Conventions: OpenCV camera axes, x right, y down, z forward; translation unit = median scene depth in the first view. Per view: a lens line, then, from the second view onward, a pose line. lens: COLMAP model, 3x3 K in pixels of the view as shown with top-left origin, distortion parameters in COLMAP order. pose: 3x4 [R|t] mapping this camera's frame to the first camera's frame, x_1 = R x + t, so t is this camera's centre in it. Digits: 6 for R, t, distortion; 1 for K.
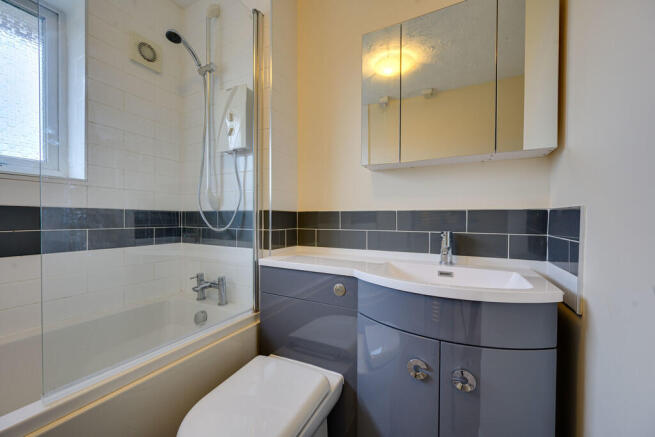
lens RADIAL K [[252.0, 0, 327.9], [0, 252.0, 221.6], [0, 0, 1]] dist [0.000955, -0.000153]
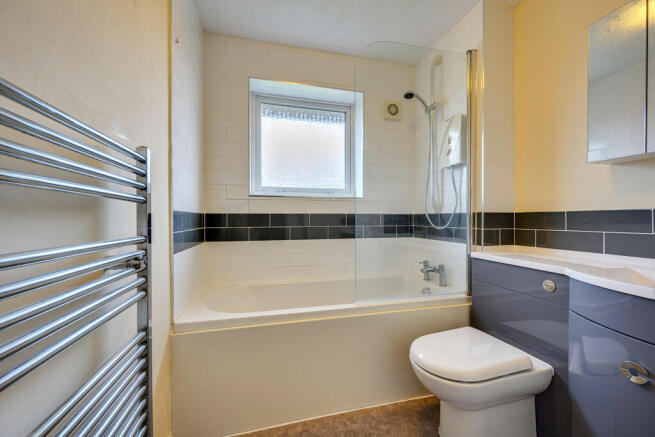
lens RADIAL K [[252.0, 0, 327.9], [0, 252.0, 221.6], [0, 0, 1]] dist [0.000955, -0.000153]
pose [[0.658650, 0.000967, -0.752449, 0.172430], [-0.002736, 0.999996, -0.001110, 0.001722], [0.752444, 0.002790, 0.658650, -0.303142]]
